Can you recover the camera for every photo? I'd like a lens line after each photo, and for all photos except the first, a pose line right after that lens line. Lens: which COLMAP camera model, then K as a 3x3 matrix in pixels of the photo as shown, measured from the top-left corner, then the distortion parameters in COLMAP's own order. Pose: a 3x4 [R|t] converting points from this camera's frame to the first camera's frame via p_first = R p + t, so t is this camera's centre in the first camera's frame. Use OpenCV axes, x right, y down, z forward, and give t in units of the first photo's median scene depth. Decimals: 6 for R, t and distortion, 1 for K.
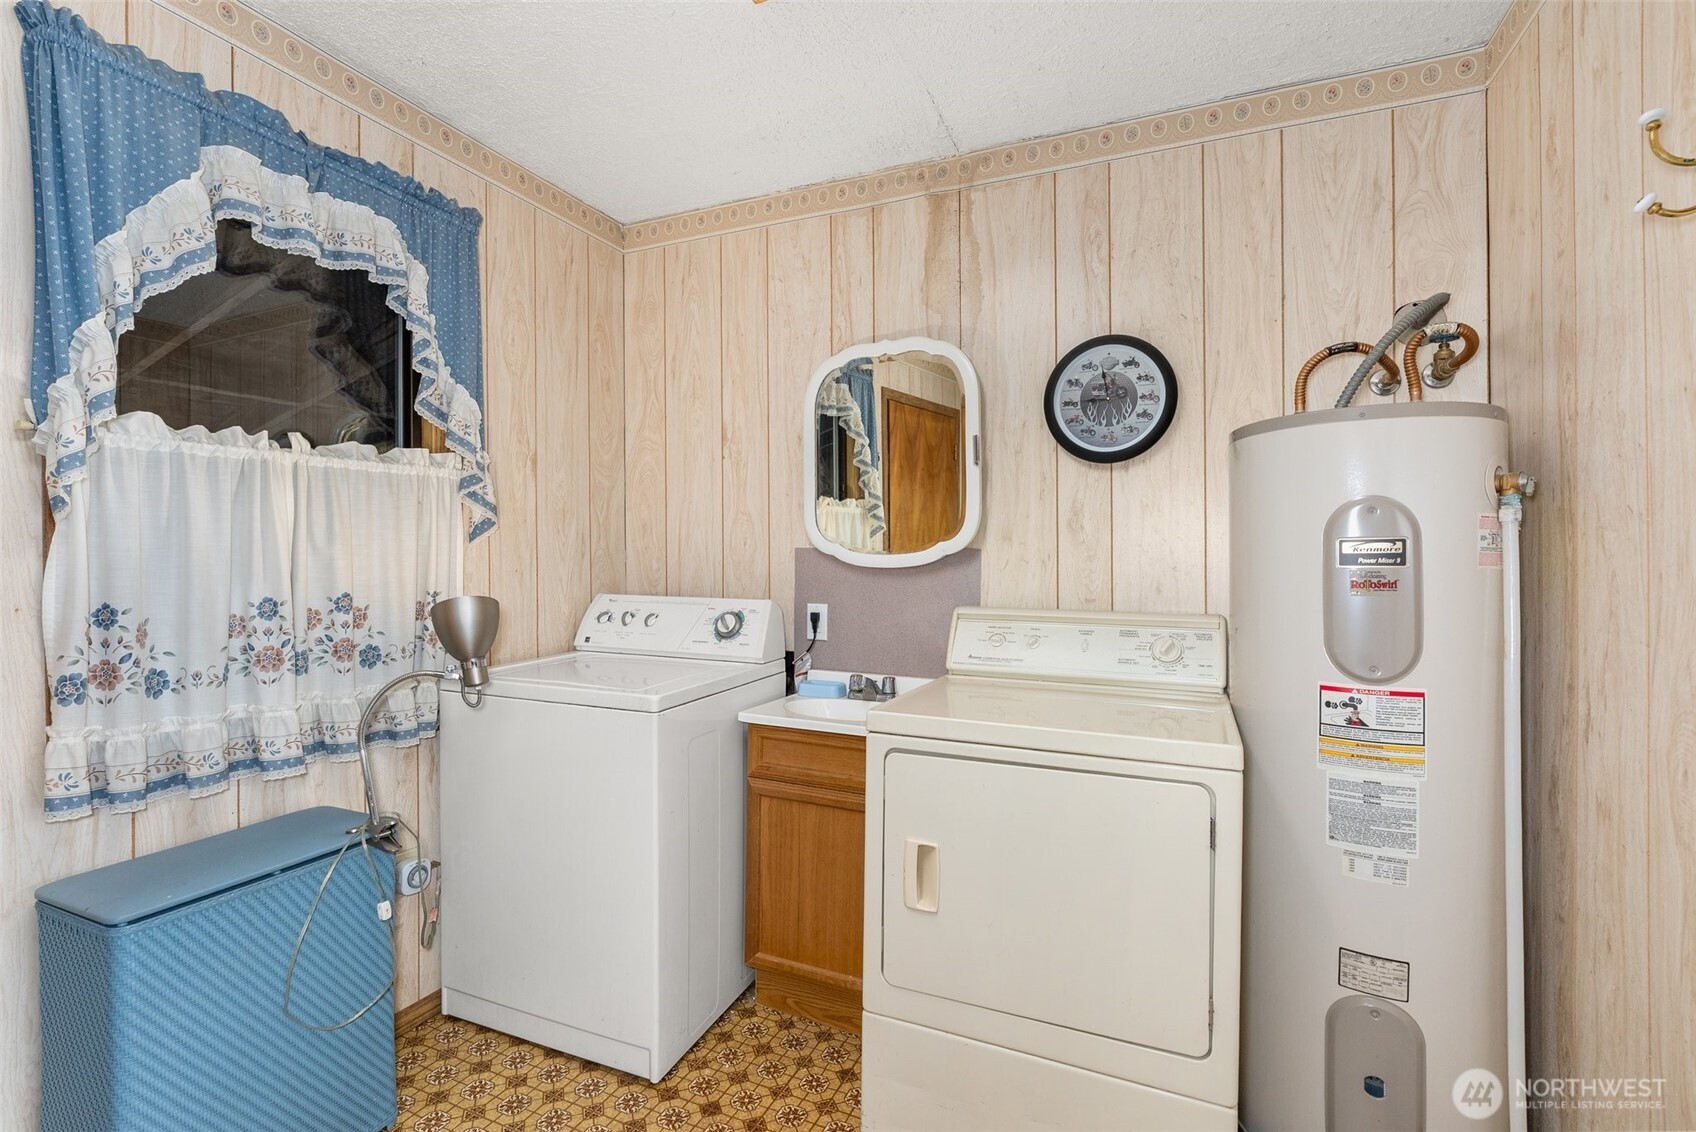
lens RADIAL K [[777.4, 0, 840.6], [0, 777.4, 569.1], [0, 0, 1]] dist [0.001717, 0.000098]
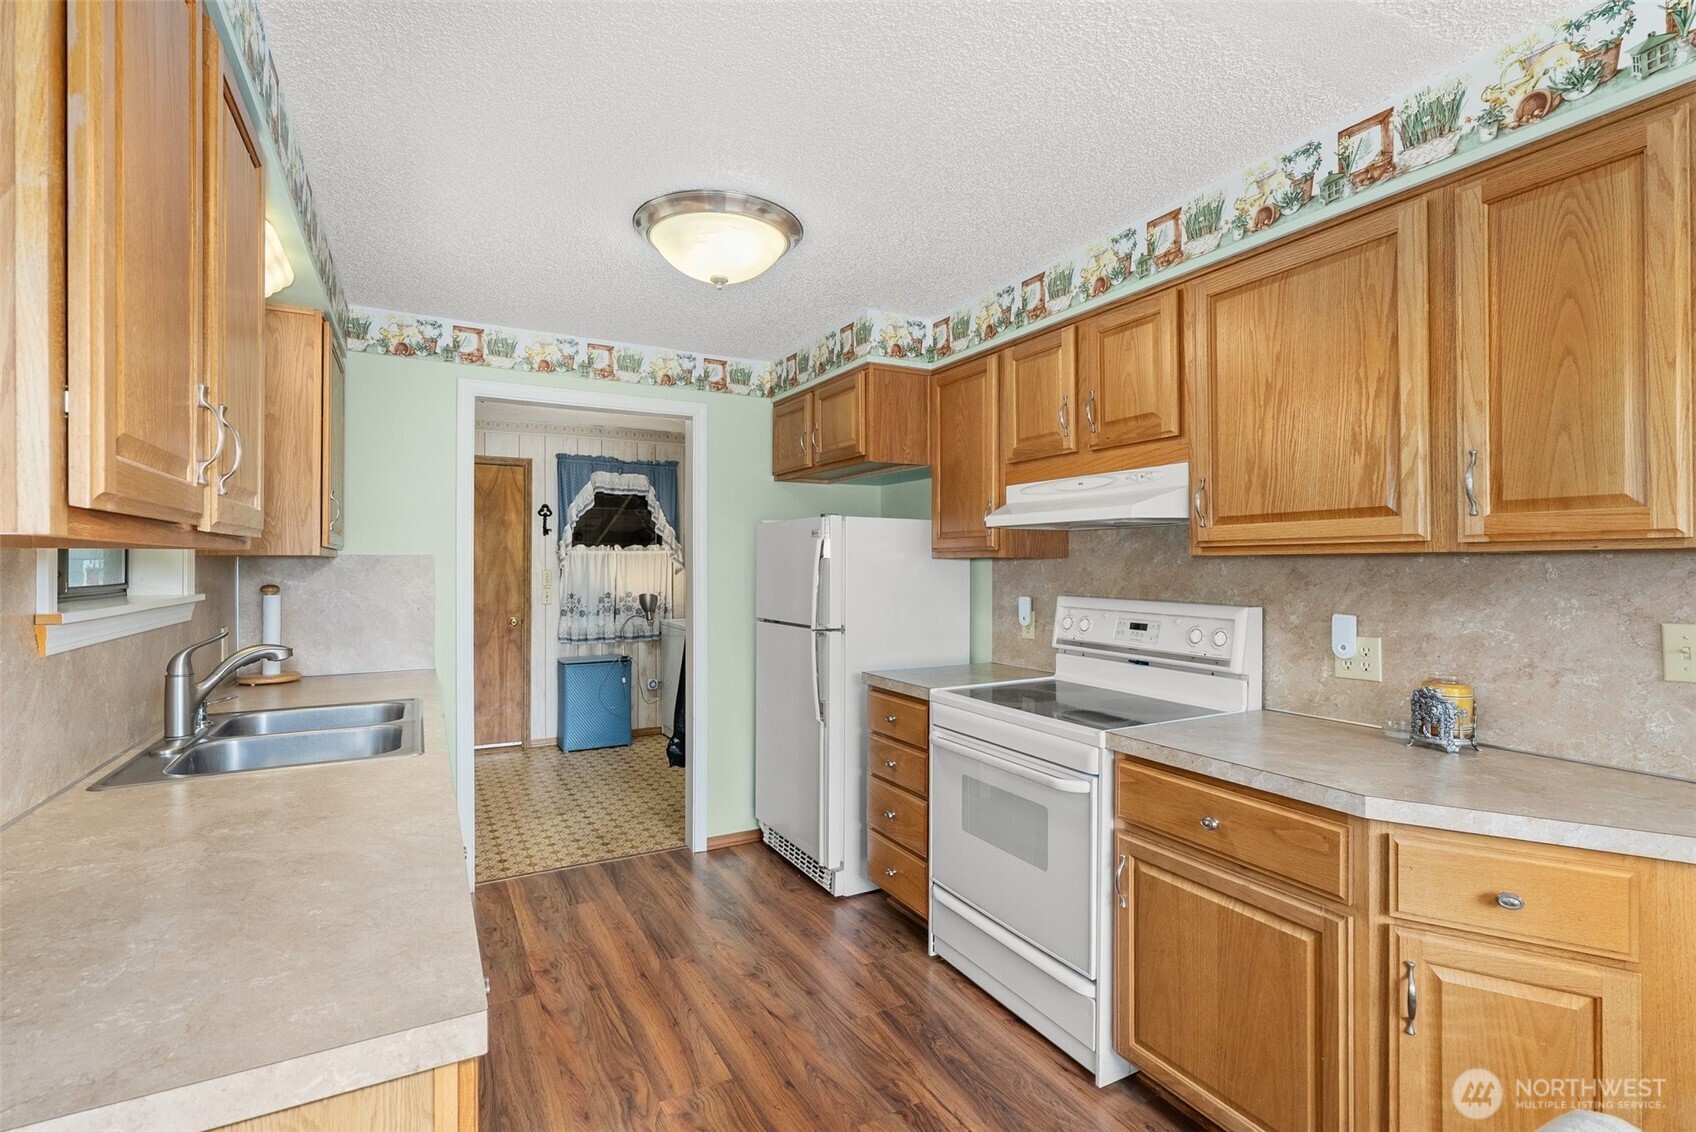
lens RADIAL K [[777.4, 0, 857.2], [0, 777.4, 557.6], [0, 0, 1]] dist [0.001717, 0.000098]
pose [[0.819165, -0.002369, -0.573553, 2.427568], [-0.009972, 0.999782, -0.018372, -0.073363], [0.573472, 0.020769, 0.818962, -1.374992]]
